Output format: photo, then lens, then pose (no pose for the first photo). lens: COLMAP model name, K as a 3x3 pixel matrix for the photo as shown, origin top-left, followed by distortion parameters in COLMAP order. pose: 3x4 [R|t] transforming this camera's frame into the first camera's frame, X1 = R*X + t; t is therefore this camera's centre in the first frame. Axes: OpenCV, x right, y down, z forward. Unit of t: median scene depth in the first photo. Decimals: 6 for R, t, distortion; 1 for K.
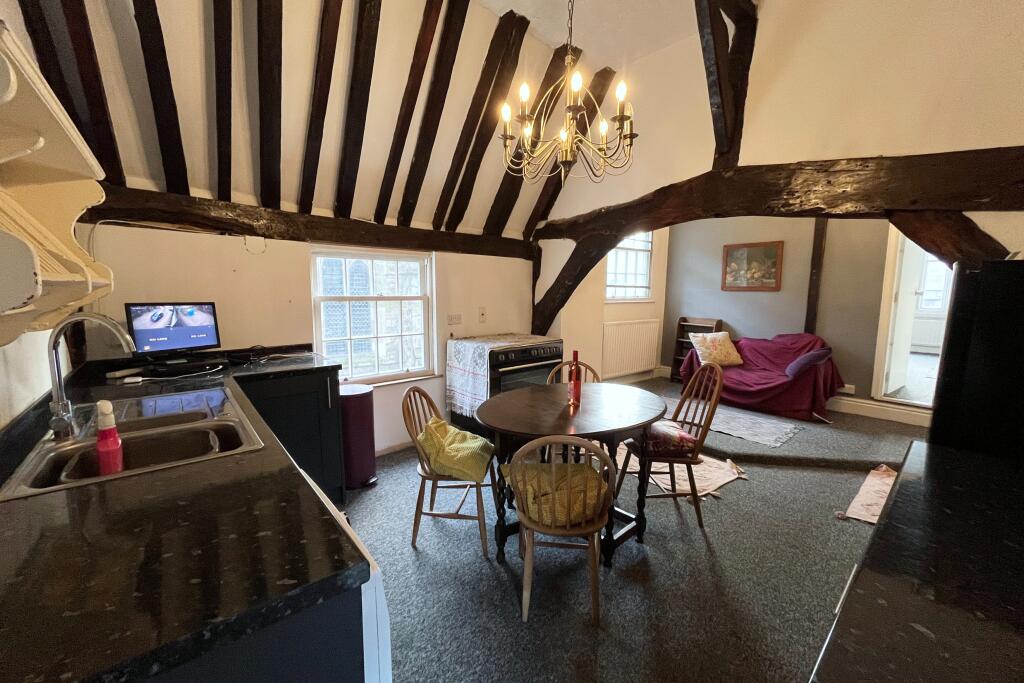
lens RADIAL K [[414.1, 0, 512.4], [0, 414.1, 336.9], [0, 0, 1]] dist [-0.001705, -0.000013]
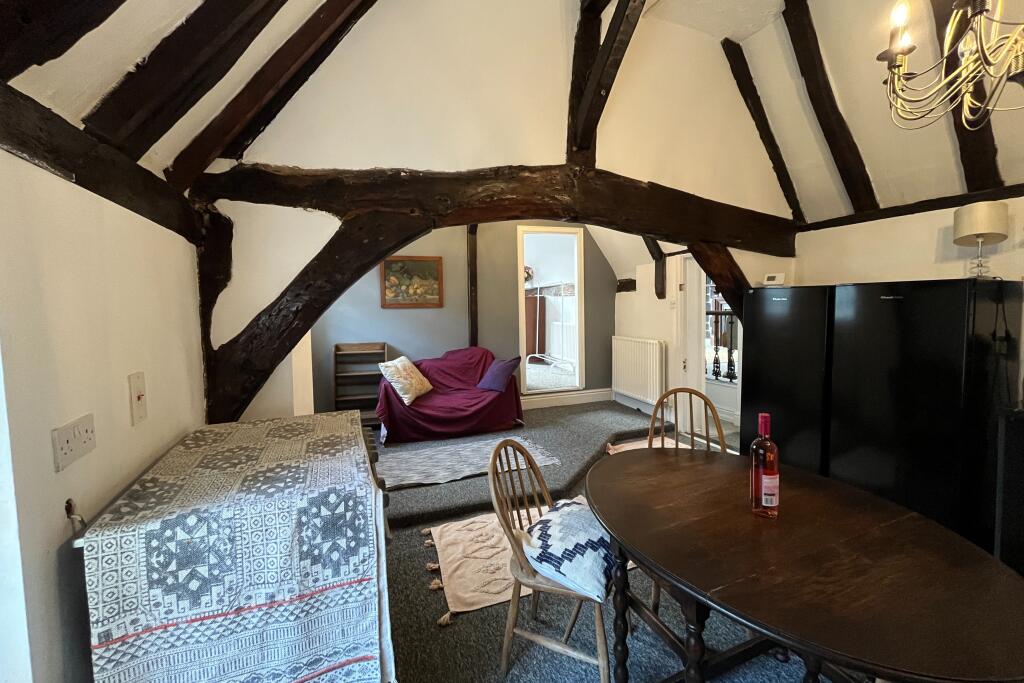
lens RADIAL K [[414.1, 0, 511.0], [0, 414.1, 331.1], [0, 0, 1]] dist [-0.001705, -0.000013]
pose [[0.326329, -0.072772, 0.942451, -0.246506], [0.130363, 0.990970, 0.031379, -0.070318], [-0.936224, 0.112621, 0.332869, 0.572031]]
